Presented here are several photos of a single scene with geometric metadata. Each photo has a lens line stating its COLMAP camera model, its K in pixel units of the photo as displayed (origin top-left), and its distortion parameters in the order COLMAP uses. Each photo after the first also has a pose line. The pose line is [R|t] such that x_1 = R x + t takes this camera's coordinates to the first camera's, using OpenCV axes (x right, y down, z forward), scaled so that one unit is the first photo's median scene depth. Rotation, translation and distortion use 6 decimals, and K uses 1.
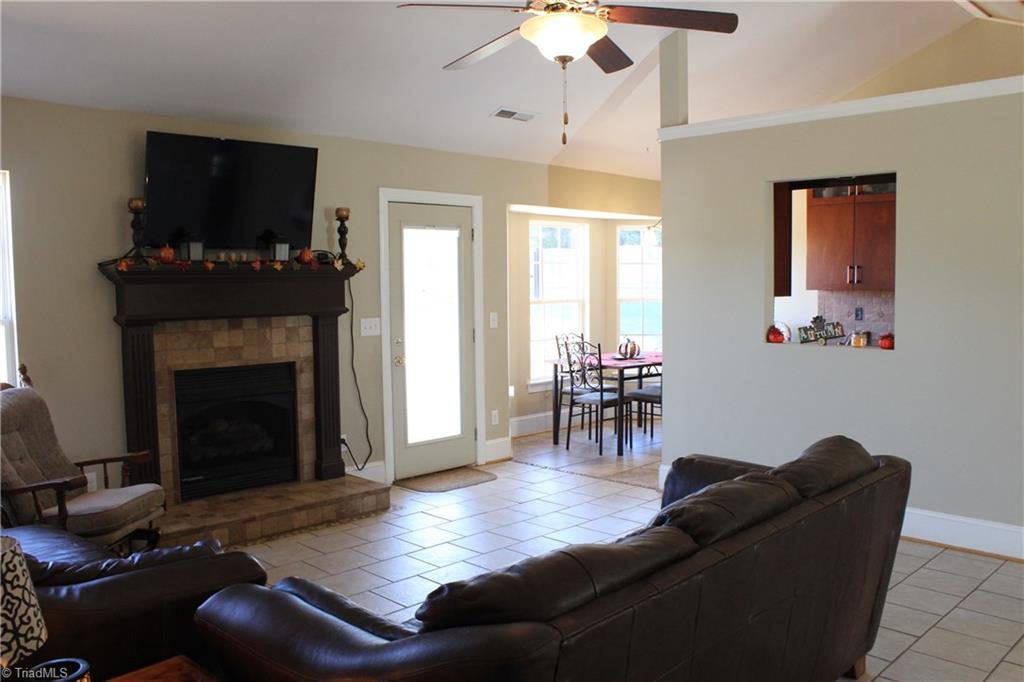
lens RADIAL K [[860.9, 0, 510.4], [0, 860.9, 336.9], [0, 0, 1]] dist [-0.121608, 0.052143]
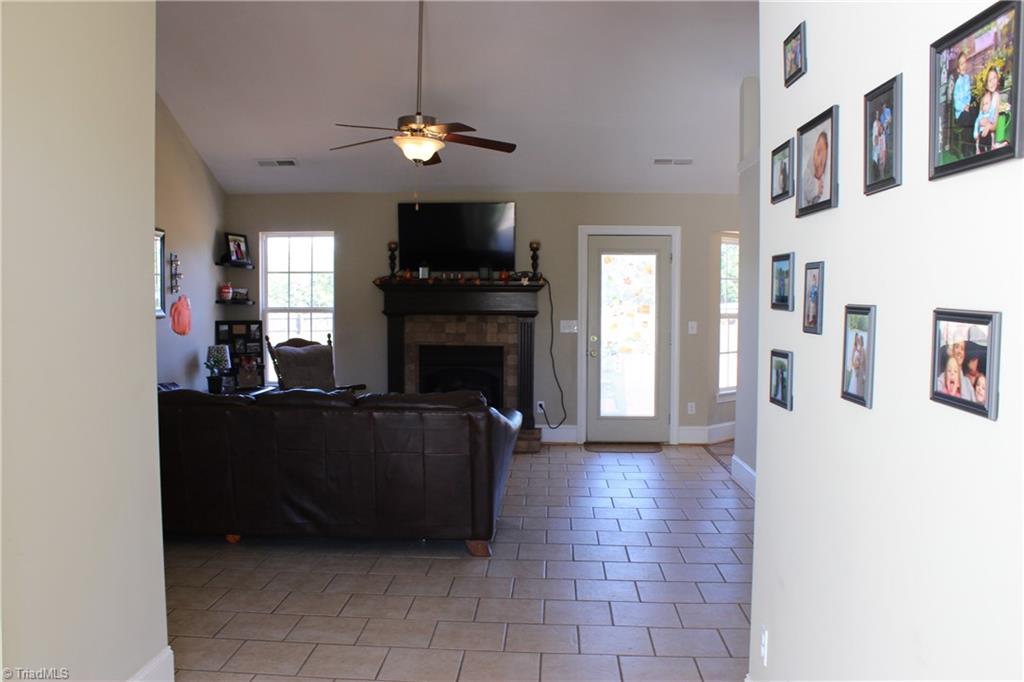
lens RADIAL K [[860.9, 0, 501.1], [0, 860.9, 346.6], [0, 0, 1]] dist [-0.121608, 0.052143]
pose [[0.664285, 0.056131, -0.745369, 0.871512], [-0.062533, 0.997854, 0.019414, 0.000736], [0.744859, 0.033713, 0.666370, -0.003388]]
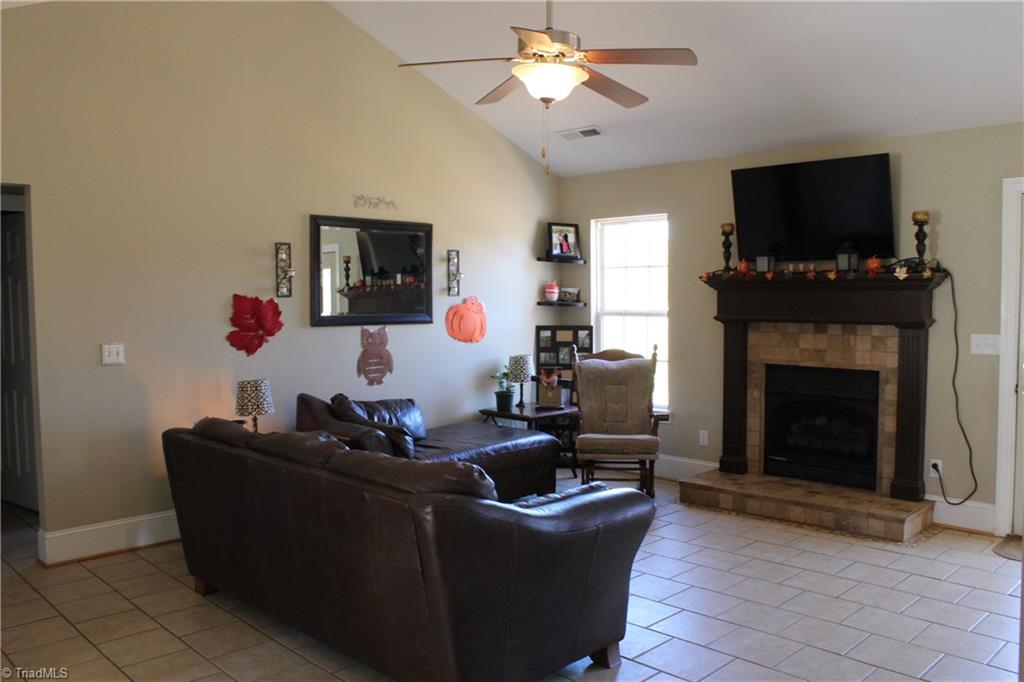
lens RADIAL K [[860.9, 0, 514.2], [0, 860.9, 336.8], [0, 0, 1]] dist [-0.121608, 0.052143]
pose [[0.003151, 0.062351, -0.998049, 0.726373], [-0.061135, 0.996199, 0.062042, -0.045968], [0.998125, 0.060821, 0.006951, 0.571994]]
